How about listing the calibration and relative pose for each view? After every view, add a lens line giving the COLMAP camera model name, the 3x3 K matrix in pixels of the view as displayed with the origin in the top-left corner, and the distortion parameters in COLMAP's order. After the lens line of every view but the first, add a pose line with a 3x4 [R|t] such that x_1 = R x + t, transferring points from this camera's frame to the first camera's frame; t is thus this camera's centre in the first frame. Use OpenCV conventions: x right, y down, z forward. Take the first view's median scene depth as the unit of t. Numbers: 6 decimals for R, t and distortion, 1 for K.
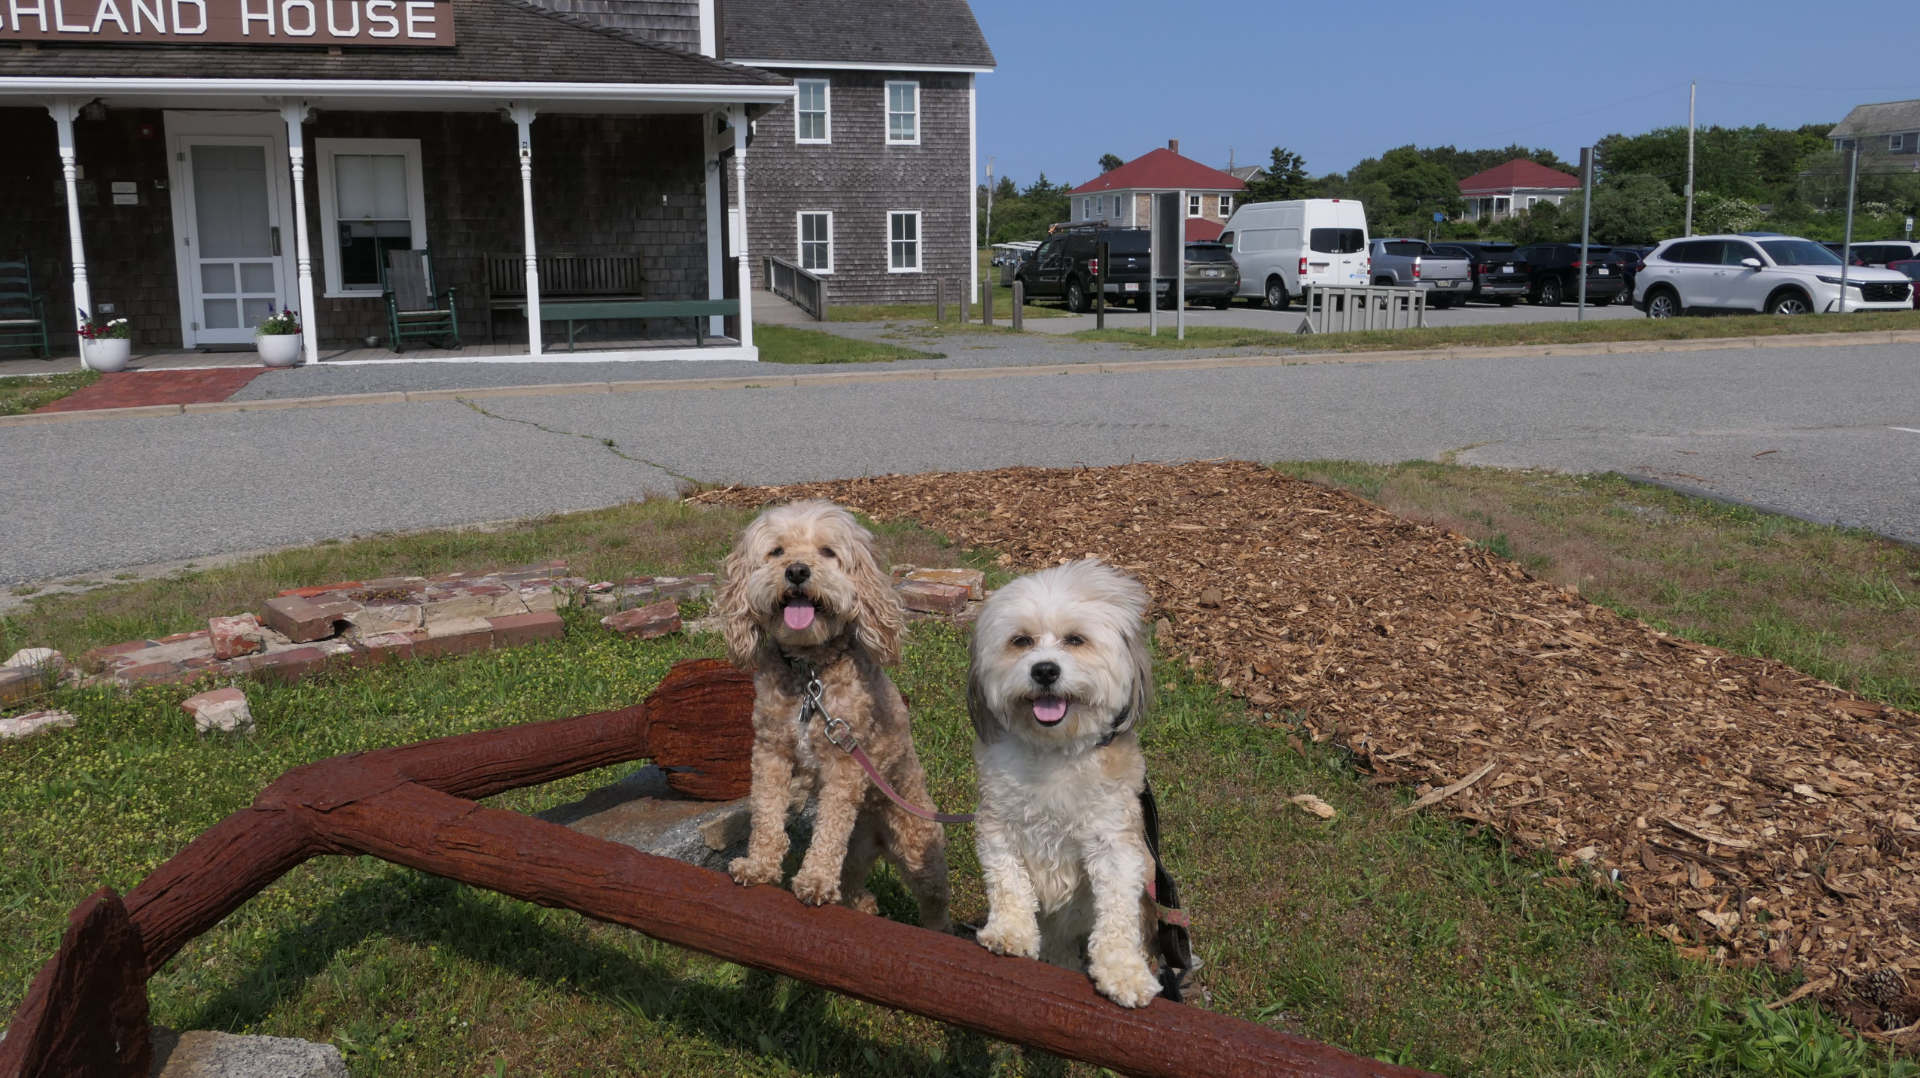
lens RADIAL K [[1520.2, 0, 959.7], [0, 1520.2, 485.2], [0, 0, 1]] dist [-0.008691, -0.002723]
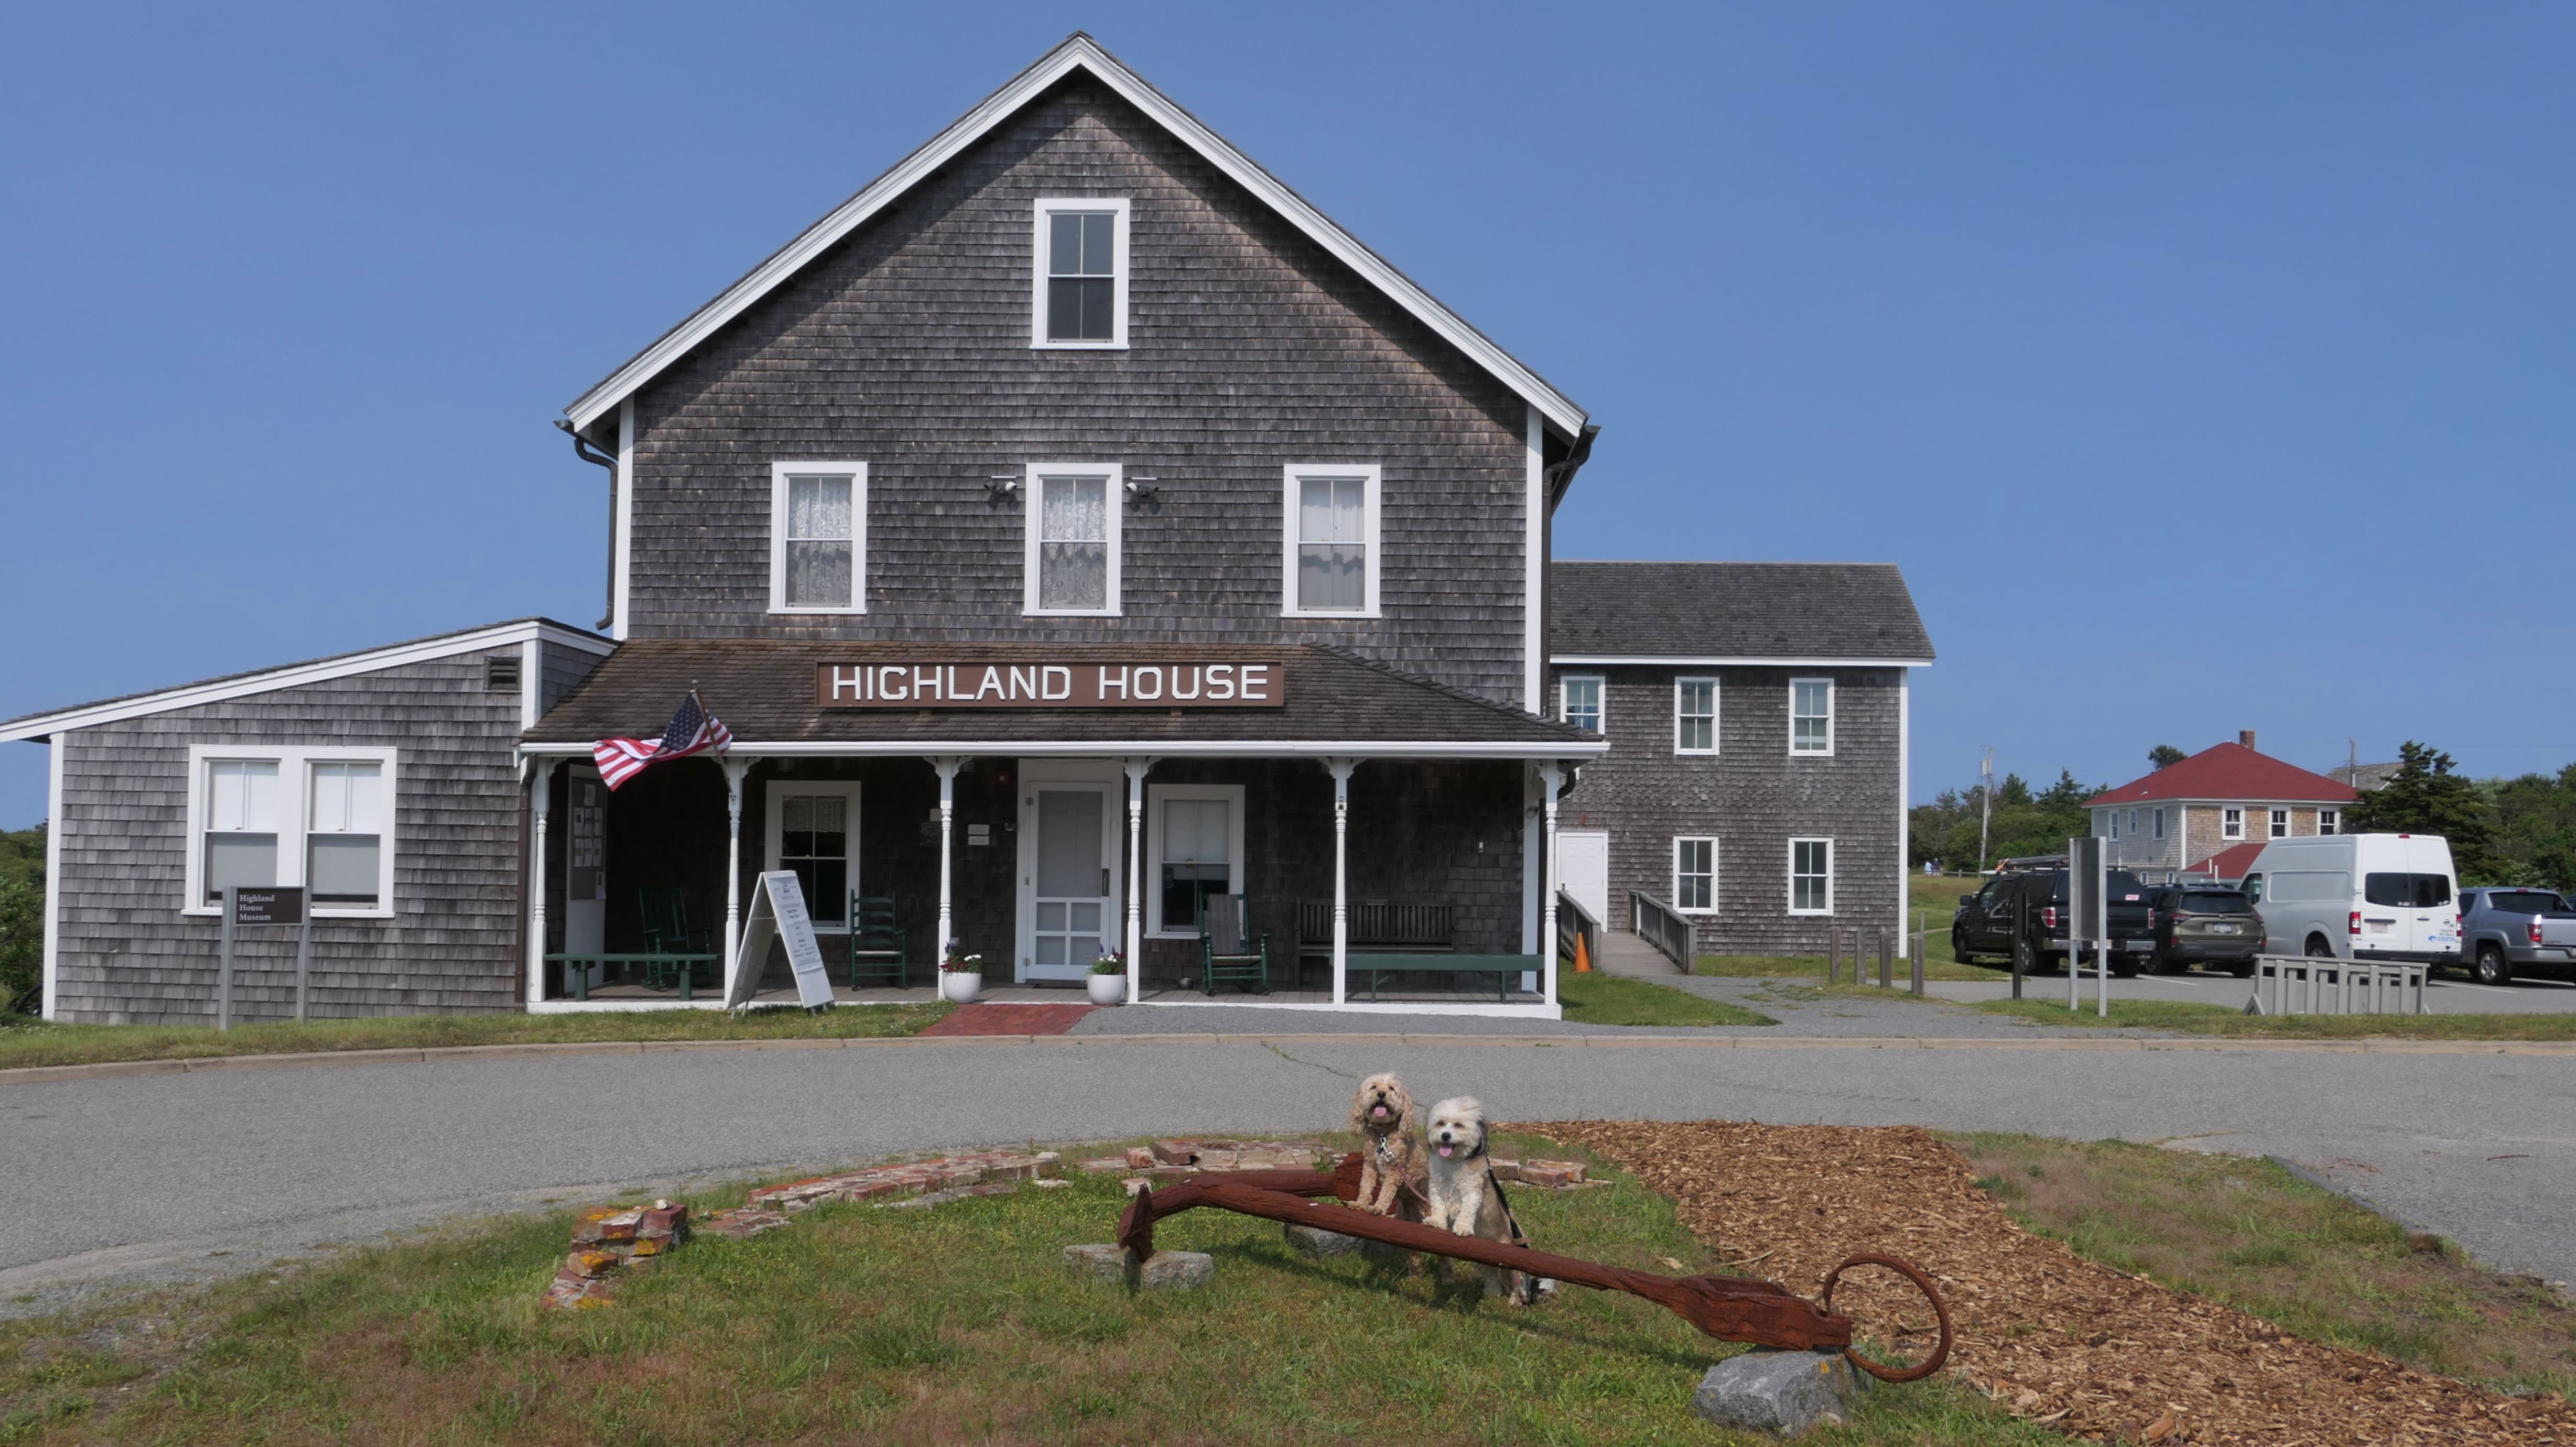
lens RADIAL K [[2005.1, 0, 1288.0], [0, 2005.1, 723.5], [0, 0, 1]] dist [-0.010043, 0.004802]
pose [[0.952663, -0.000681, -0.304026, 0.079650], [-0.067893, 0.974268, -0.214926, 0.018348], [0.296349, 0.225393, 0.928103, -0.244419]]
